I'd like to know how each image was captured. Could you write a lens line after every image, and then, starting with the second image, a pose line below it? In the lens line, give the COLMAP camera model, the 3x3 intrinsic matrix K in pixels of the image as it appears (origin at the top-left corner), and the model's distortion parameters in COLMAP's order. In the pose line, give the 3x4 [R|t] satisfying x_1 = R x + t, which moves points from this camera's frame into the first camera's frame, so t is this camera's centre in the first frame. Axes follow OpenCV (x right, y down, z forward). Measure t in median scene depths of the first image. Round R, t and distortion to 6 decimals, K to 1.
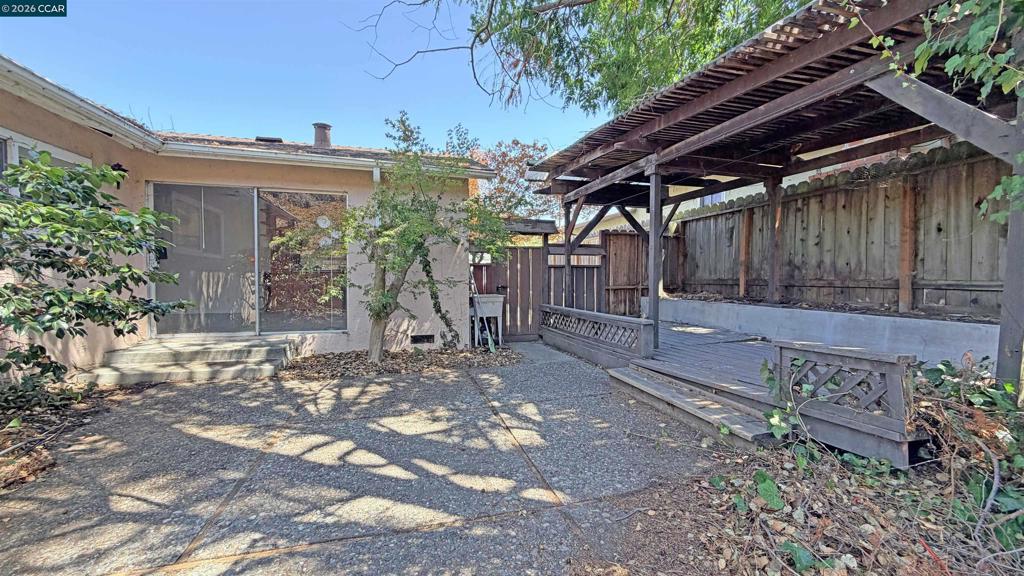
lens RADIAL K [[407.8, 0, 508.7], [0, 407.8, 286.6], [0, 0, 1]] dist [0.001276, 0.000145]
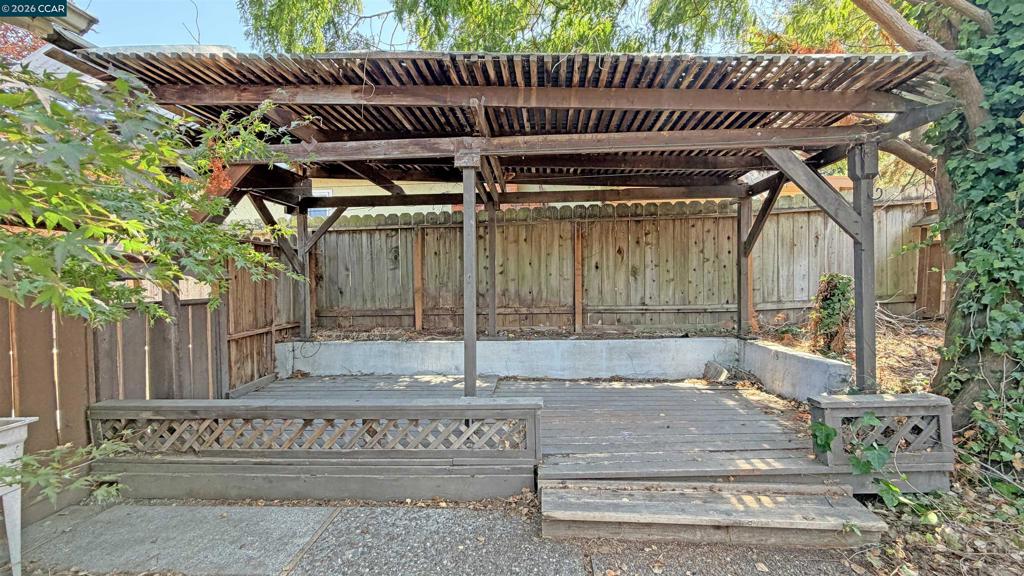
lens RADIAL K [[407.8, 0, 508.7], [0, 407.8, 286.6], [0, 0, 1]] dist [0.001276, 0.000145]
pose [[0.337623, -0.023017, 0.941000, -0.211435], [0.041281, 0.999101, 0.009626, -0.079125], [-0.940376, 0.035596, 0.338270, 0.638337]]
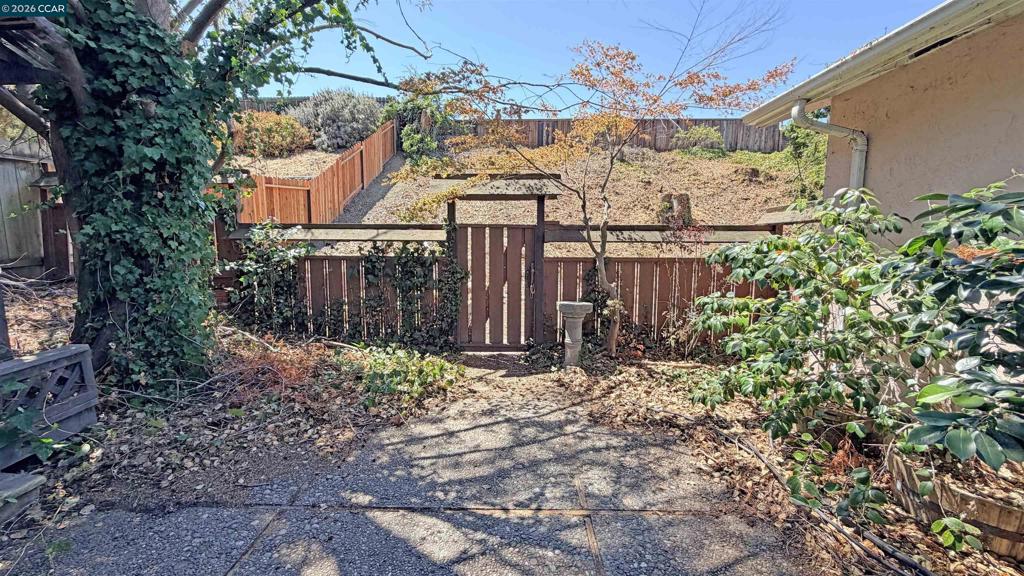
lens RADIAL K [[407.8, 0, 508.7], [0, 407.8, 286.6], [0, 0, 1]] dist [0.001276, 0.000145]
pose [[-0.961340, -0.037071, 0.272857, -0.268313], [0.001625, 0.990116, 0.140243, -0.075137], [-0.275359, 0.135265, -0.951778, 0.669339]]
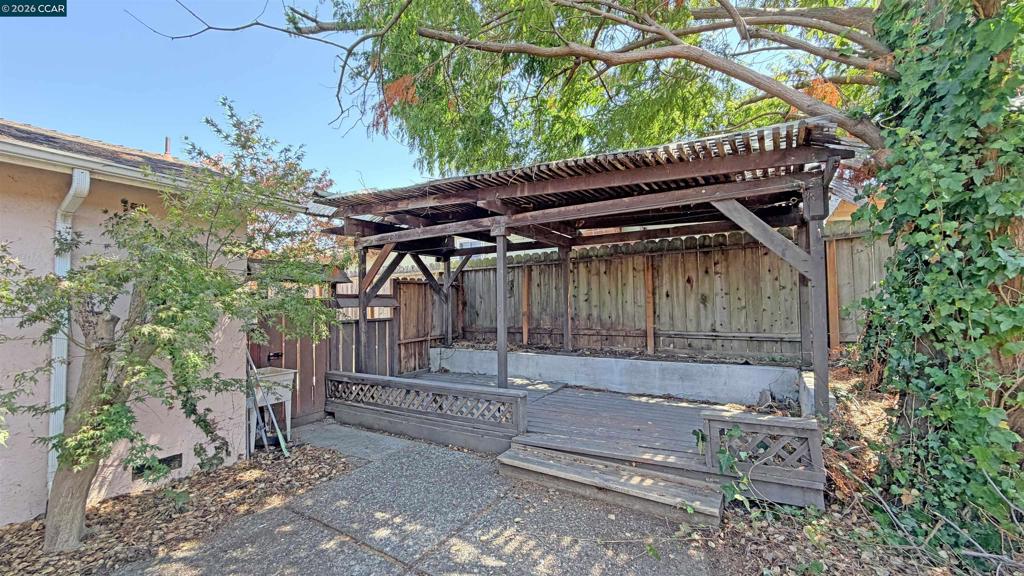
lens RADIAL K [[407.8, 0, 508.7], [0, 407.8, 286.6], [0, 0, 1]] dist [0.001276, 0.000145]
pose [[0.747430, 0.010508, 0.664257, -0.247598], [0.035235, 0.997841, -0.055432, -0.086035], [-0.663405, 0.064837, 0.745446, 0.229919]]
